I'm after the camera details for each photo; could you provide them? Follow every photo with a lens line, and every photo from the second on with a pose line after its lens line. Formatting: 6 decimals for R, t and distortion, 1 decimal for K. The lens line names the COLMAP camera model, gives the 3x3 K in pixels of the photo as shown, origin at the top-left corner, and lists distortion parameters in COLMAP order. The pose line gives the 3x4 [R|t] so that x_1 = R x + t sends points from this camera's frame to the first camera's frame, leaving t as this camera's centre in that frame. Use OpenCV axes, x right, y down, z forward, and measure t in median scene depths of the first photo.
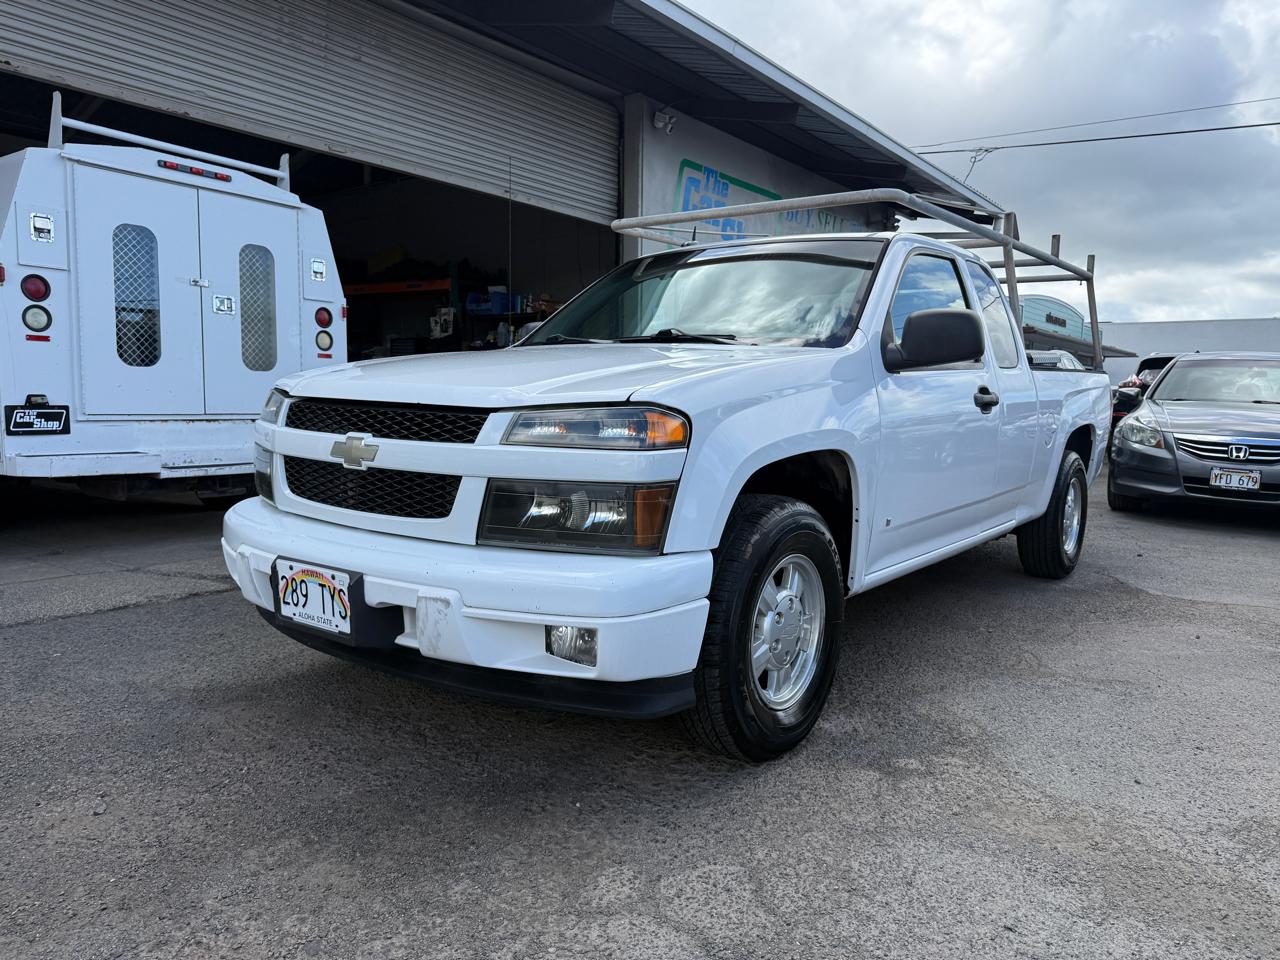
lens RADIAL K [[902.2, 0, 645.8], [0, 902.2, 481.9], [0, 0, 1]] dist [0.024797, -0.031216]
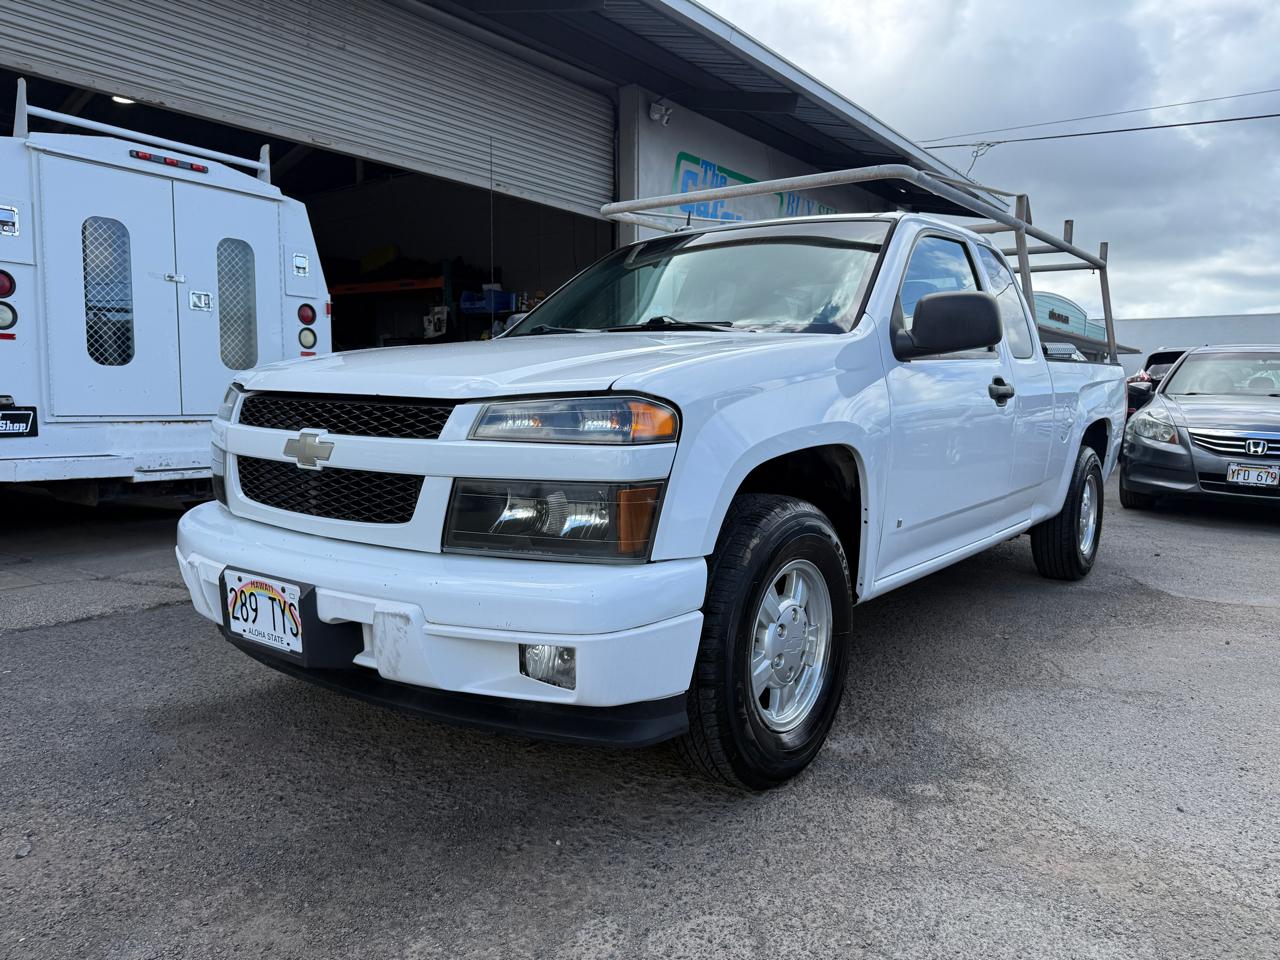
lens RADIAL K [[902.2, 0, 645.3], [0, 902.2, 483.6], [0, 0, 1]] dist [0.024797, -0.031216]
pose [[0.999969, -0.007454, -0.002636, 0.014198], [0.007455, 0.999972, 0.000626, 0.002002], [0.002632, -0.000645, 0.999996, 0.092075]]
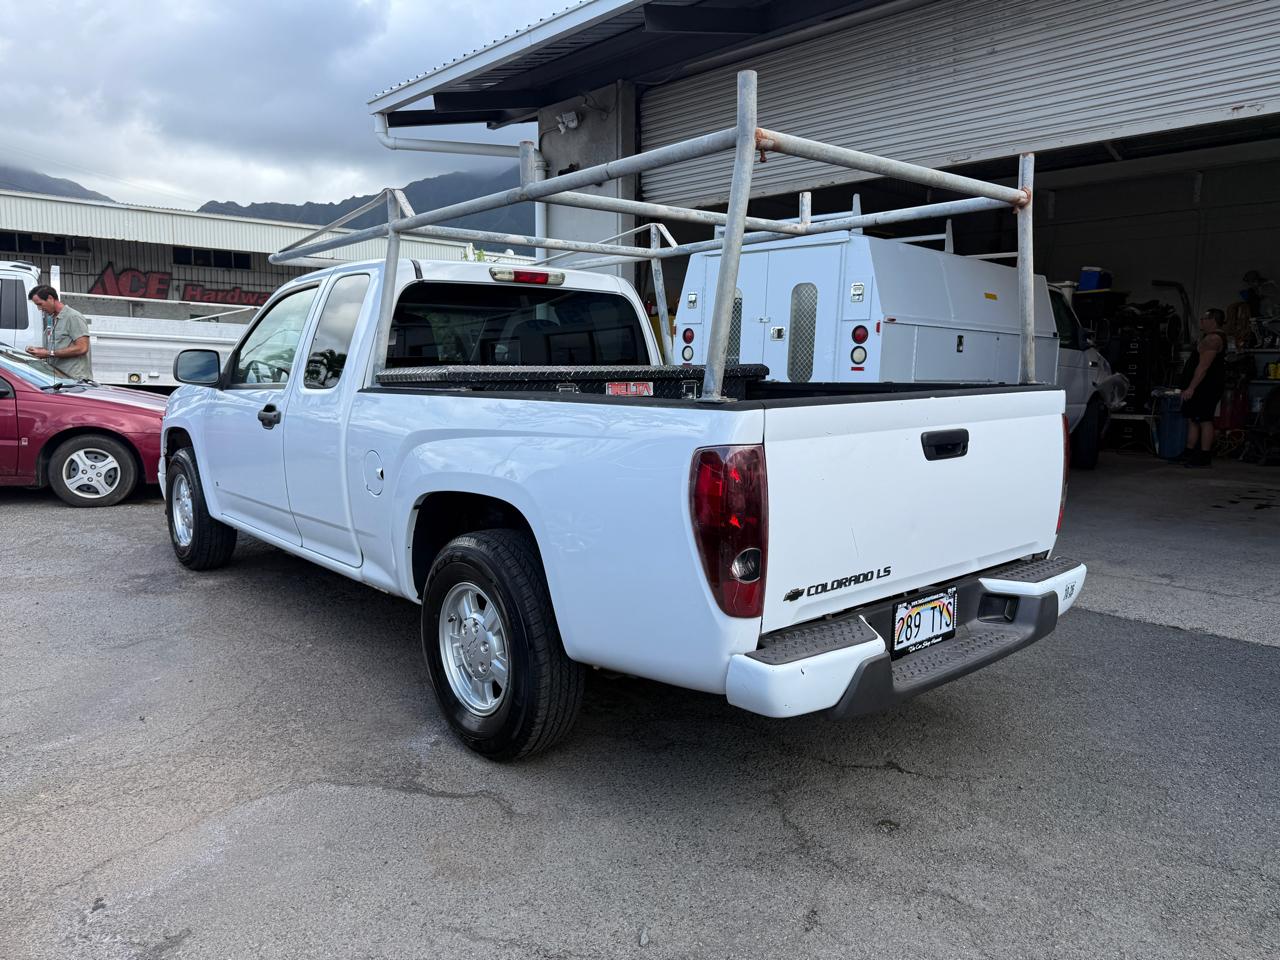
lens RADIAL K [[902.2, 0, 642.3], [0, 902.2, 487.3], [0, 0, 1]] dist [0.024797, -0.031216]
pose [[-0.205849, 0.118625, -0.971367, 2.018941], [-0.111378, 0.983335, 0.143689, -0.318442], [0.972225, 0.137767, -0.189207, 2.454291]]
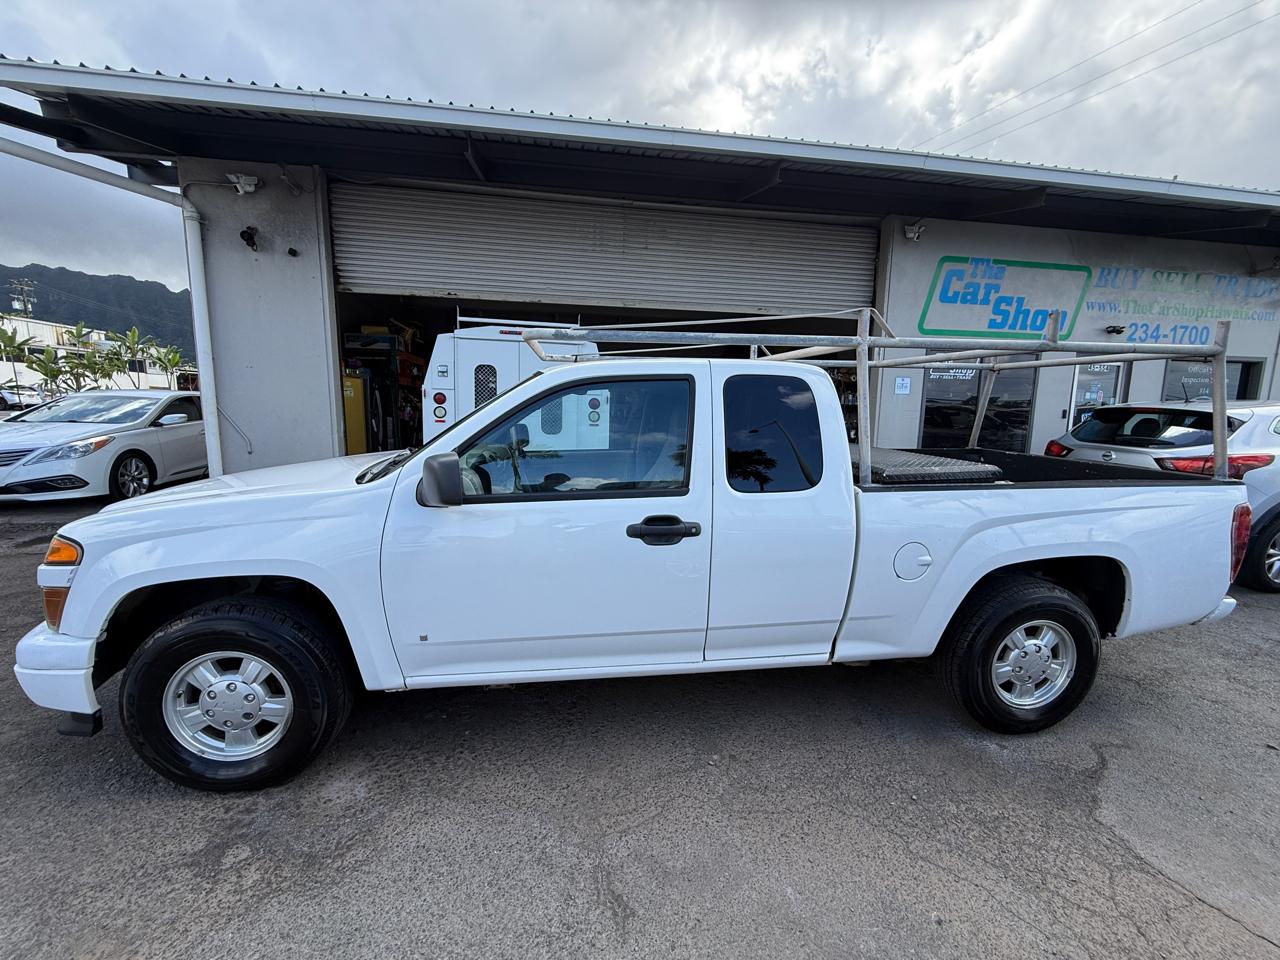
lens RADIAL K [[509.1, 0, 640.5], [0, 509.1, 477.7], [0, 0, 1]] dist [-0.002529, 0.000230]
pose [[0.709687, 0.098728, -0.697565, 1.069307], [-0.080043, 0.995020, 0.059394, -0.258609], [0.699955, 0.013684, 0.714055, 0.882273]]
